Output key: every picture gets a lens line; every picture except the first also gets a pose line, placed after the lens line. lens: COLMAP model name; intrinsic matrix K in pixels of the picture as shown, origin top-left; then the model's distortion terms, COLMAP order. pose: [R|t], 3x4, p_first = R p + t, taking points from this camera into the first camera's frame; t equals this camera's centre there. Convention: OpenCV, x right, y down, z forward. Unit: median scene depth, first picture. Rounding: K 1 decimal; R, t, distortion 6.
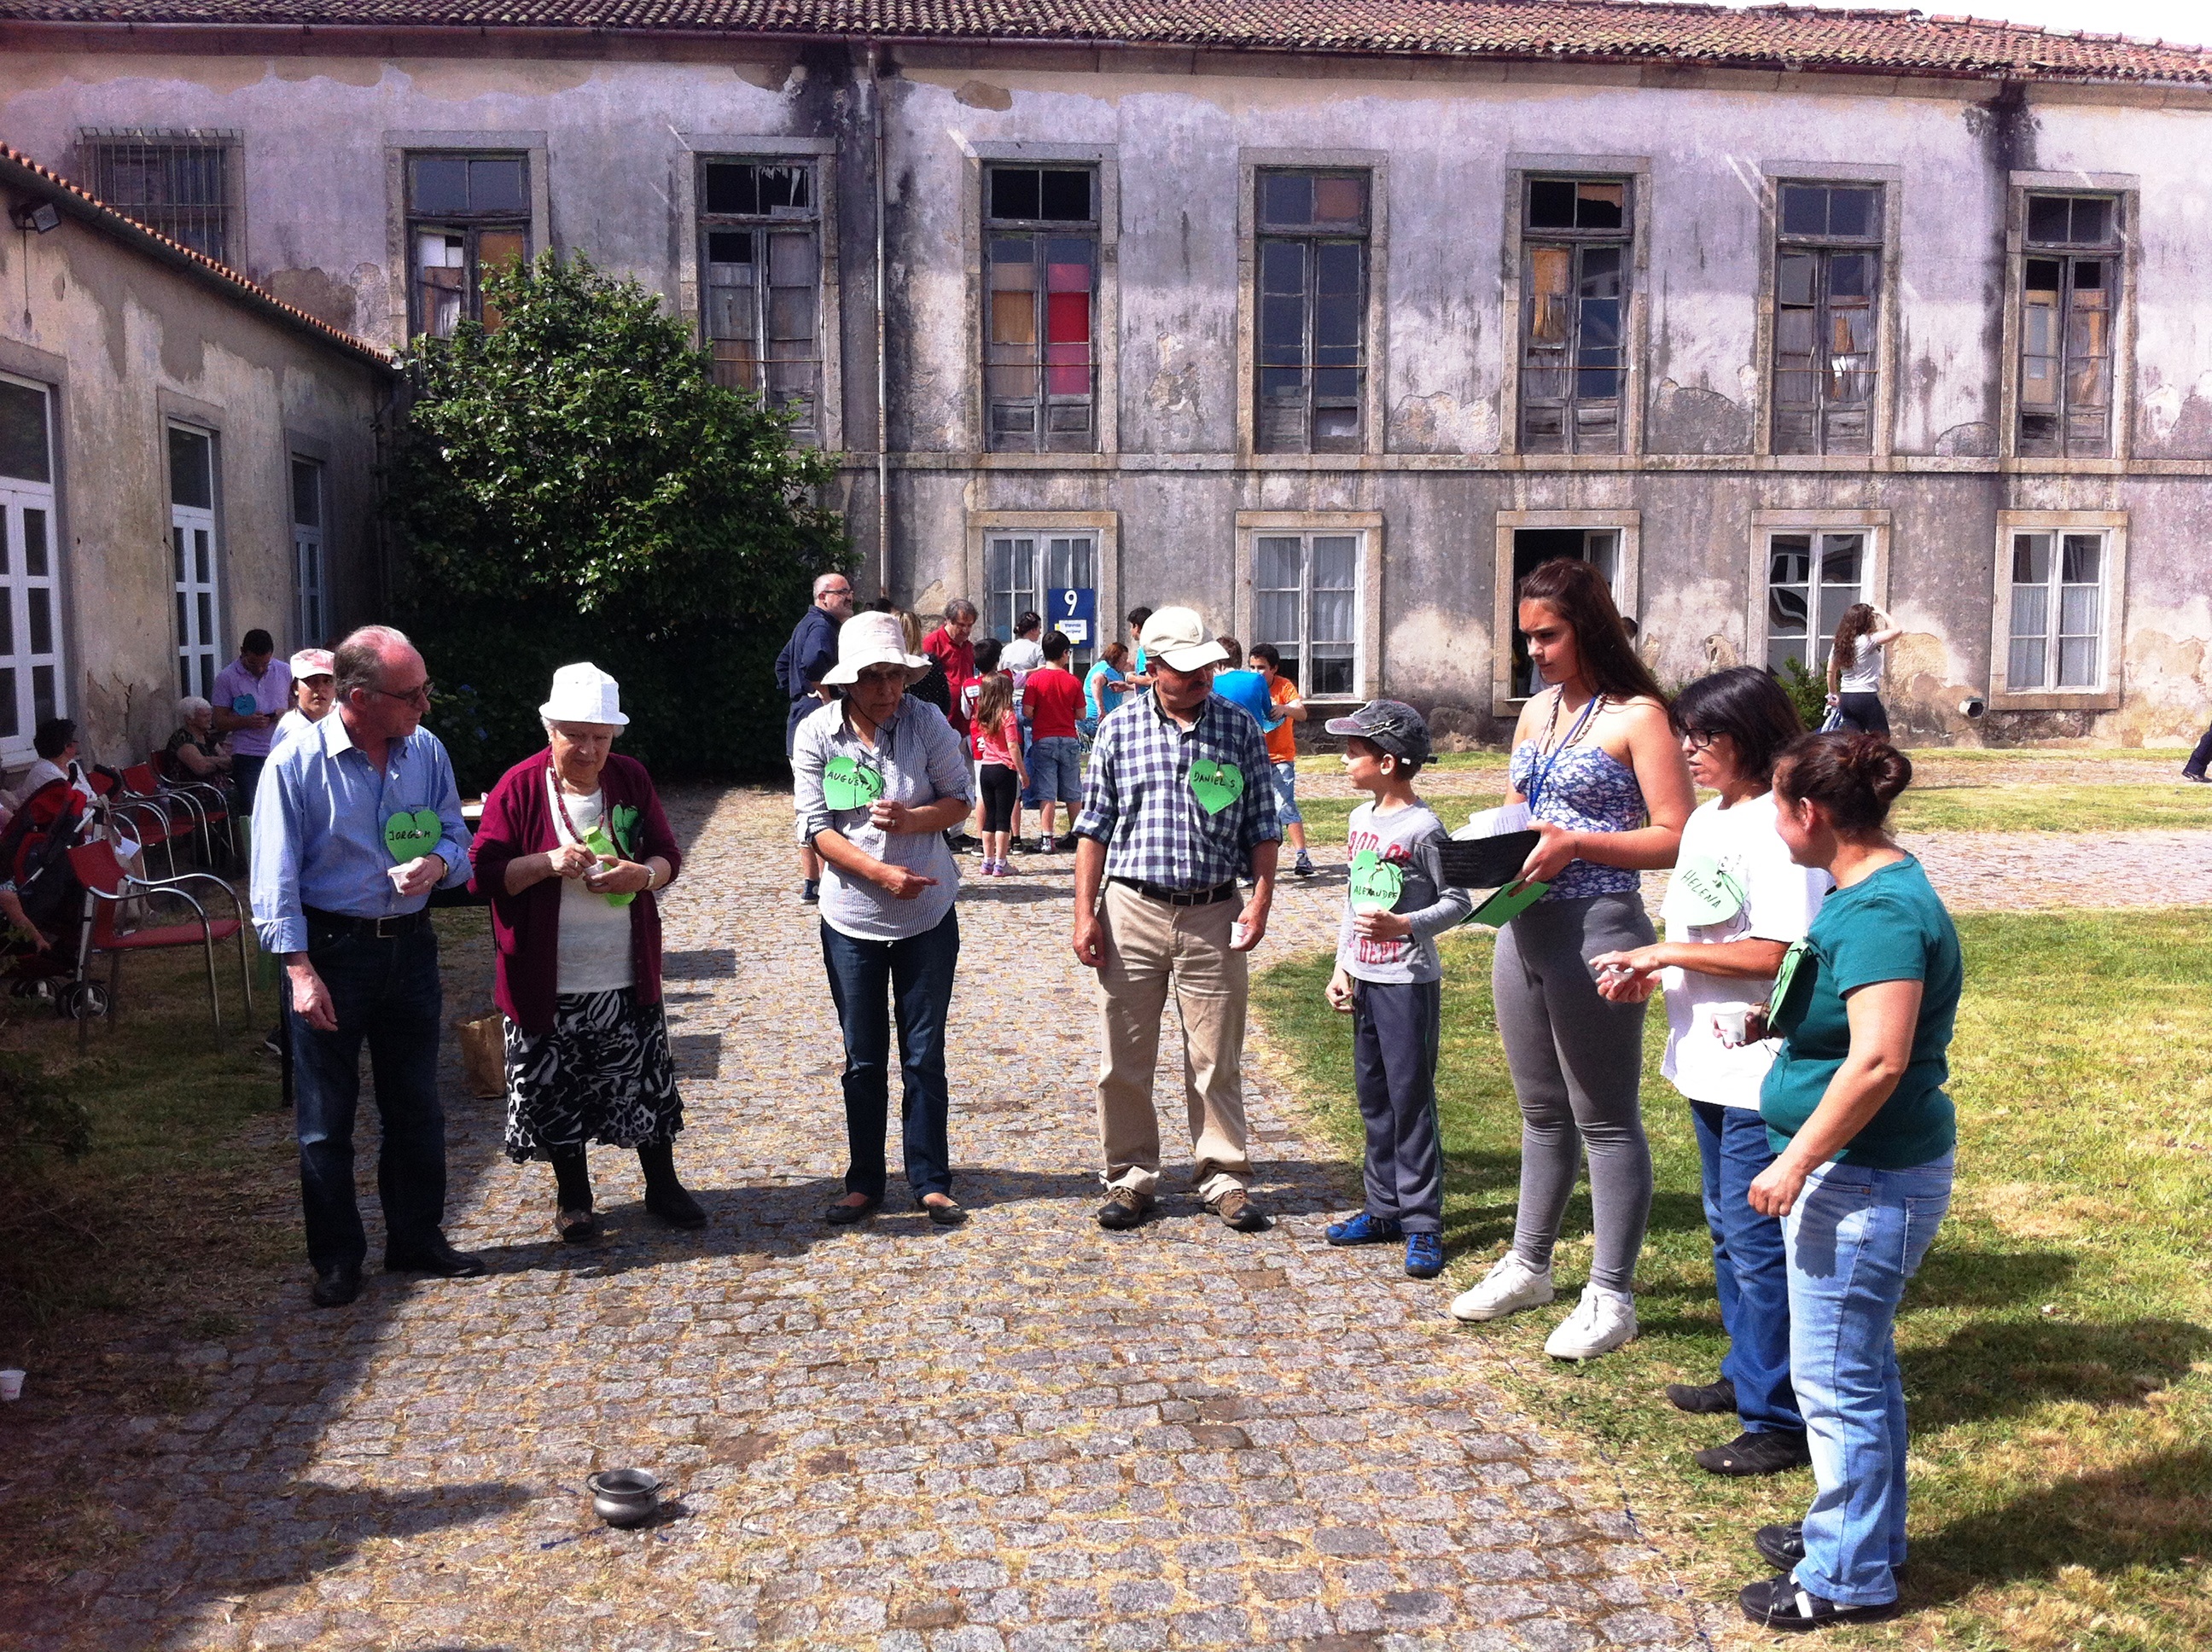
lens RADIAL K [[2092.0, 0, 1126.4], [0, 2092.0, 902.6], [0, 0, 1]] dist [-0.034361, 0.000000]
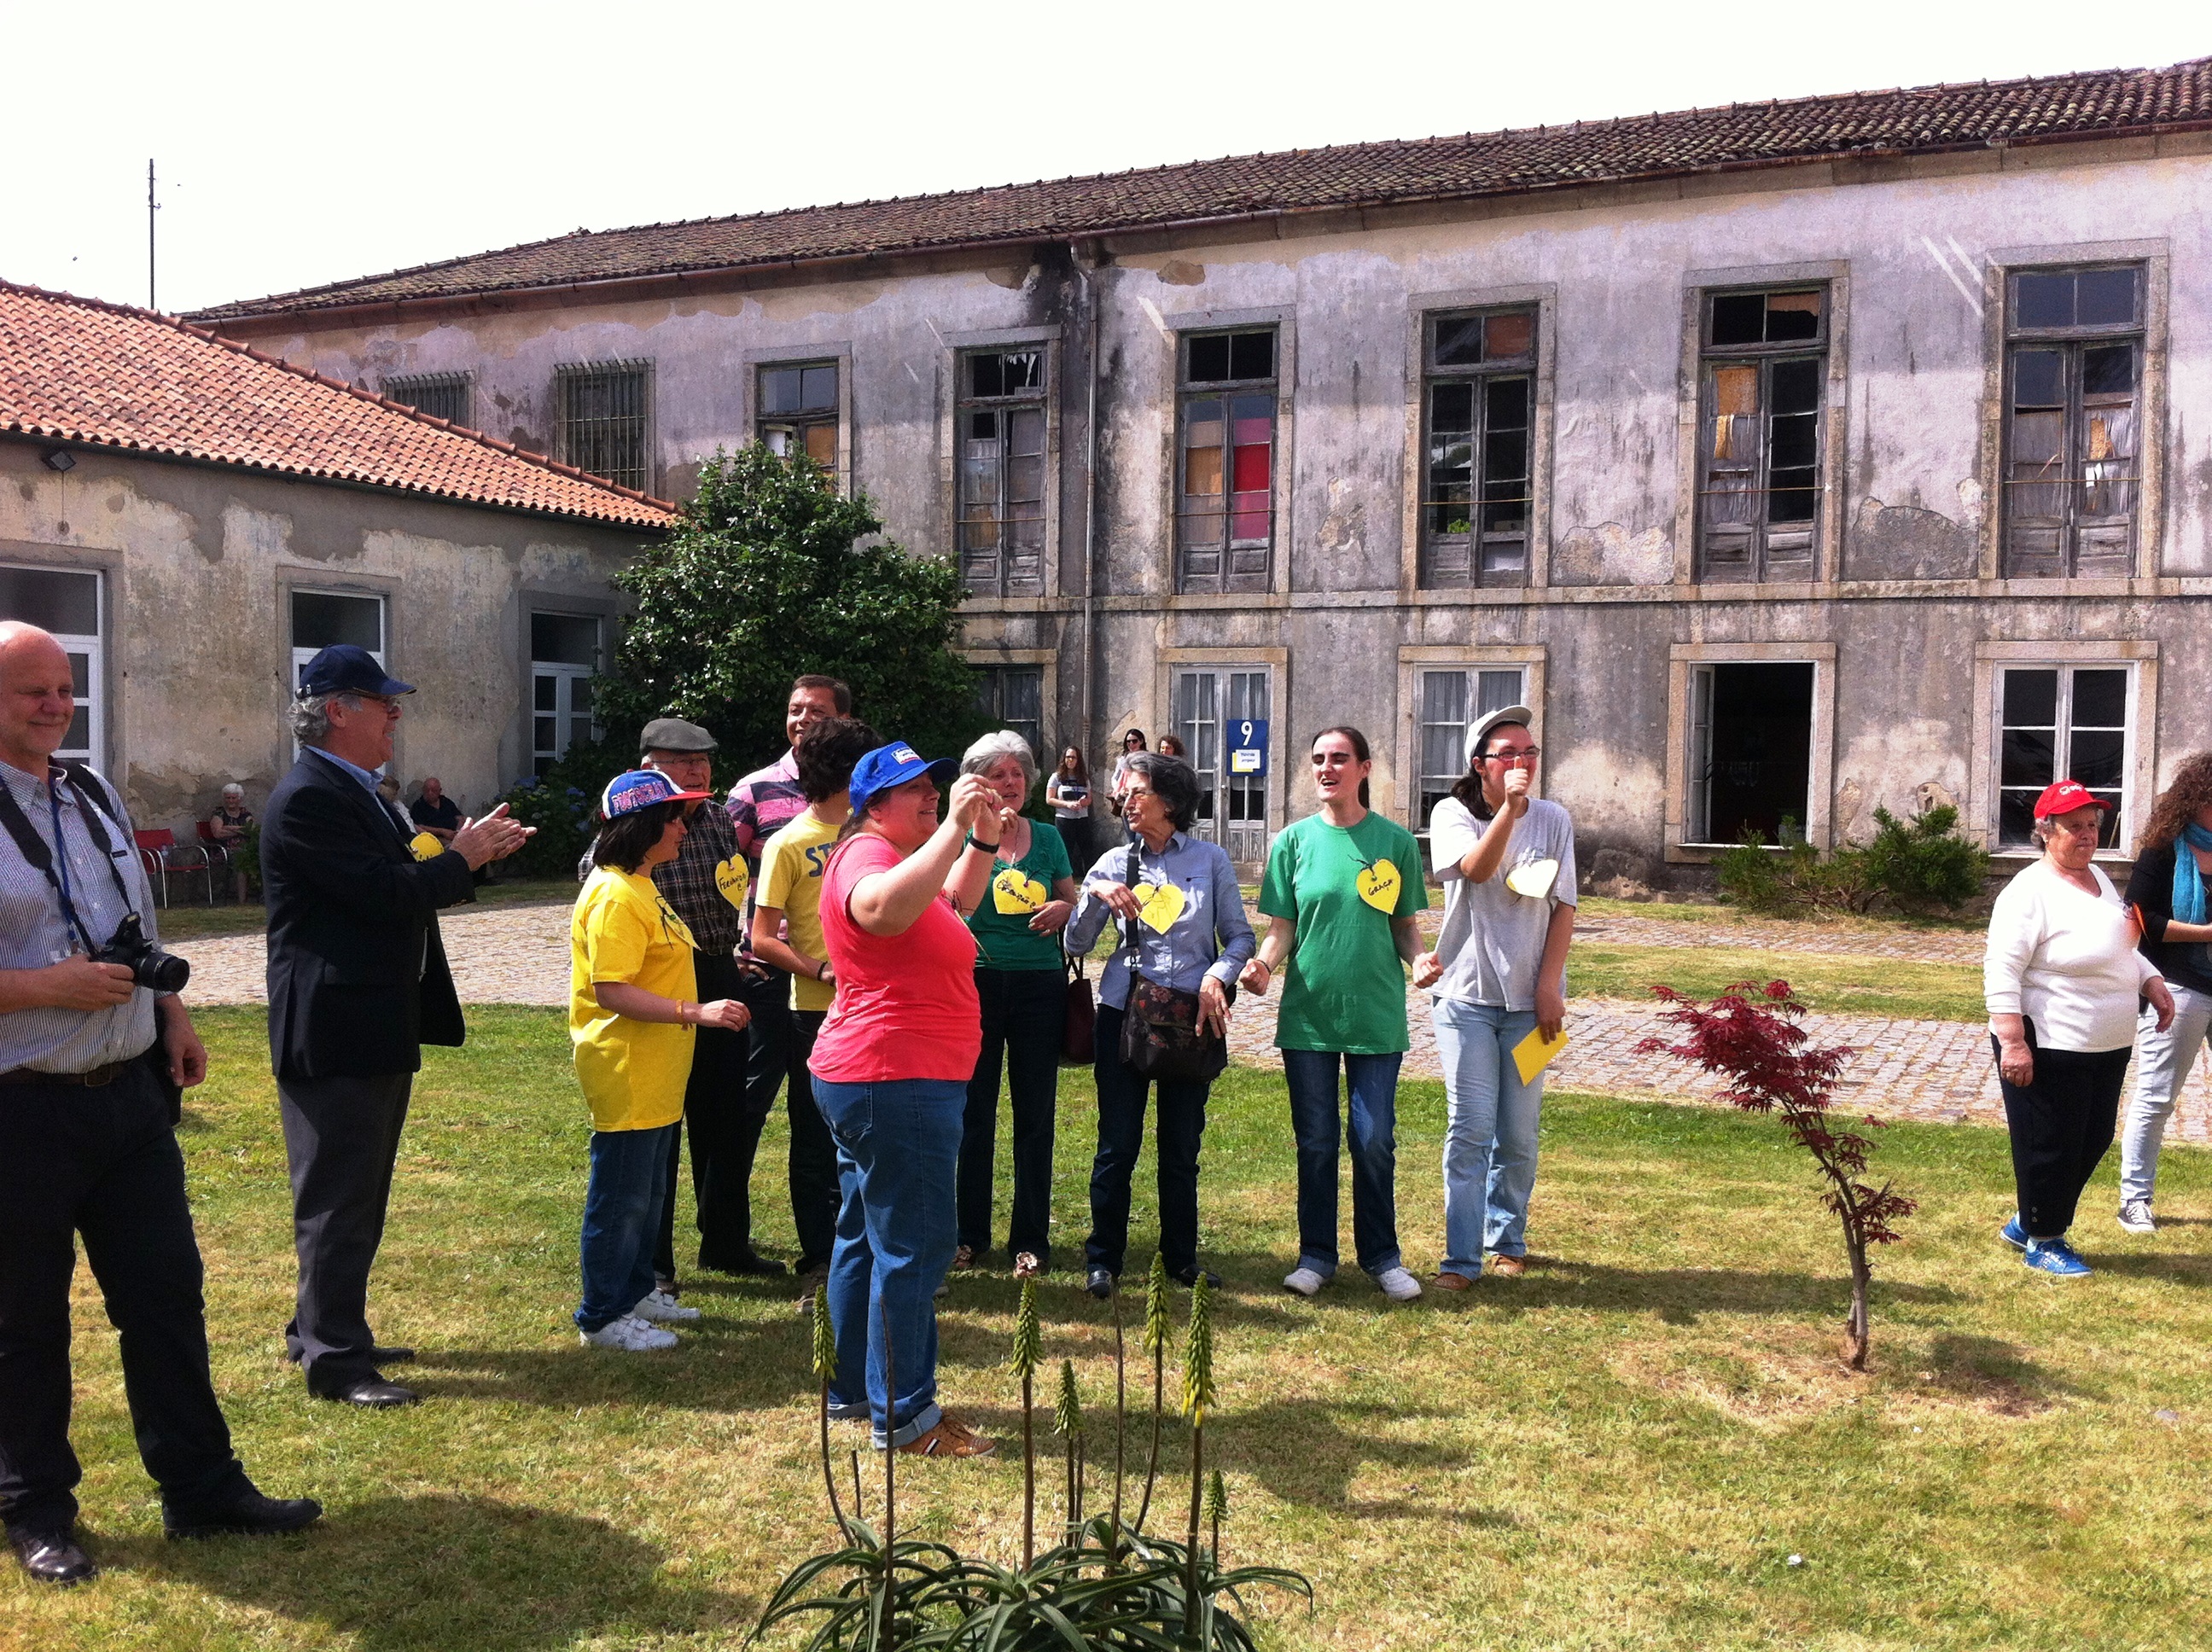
lens RADIAL K [[2000.1, 0, 1077.3], [0, 2000.1, 876.4], [0, 0, 1]] dist [-0.062315, 0.000000]
pose [[0.828881, 0.056437, -0.556570, 0.475340], [-0.096935, 0.994338, -0.043535, -0.019566], [0.550962, 0.090037, 0.829659, 0.123566]]
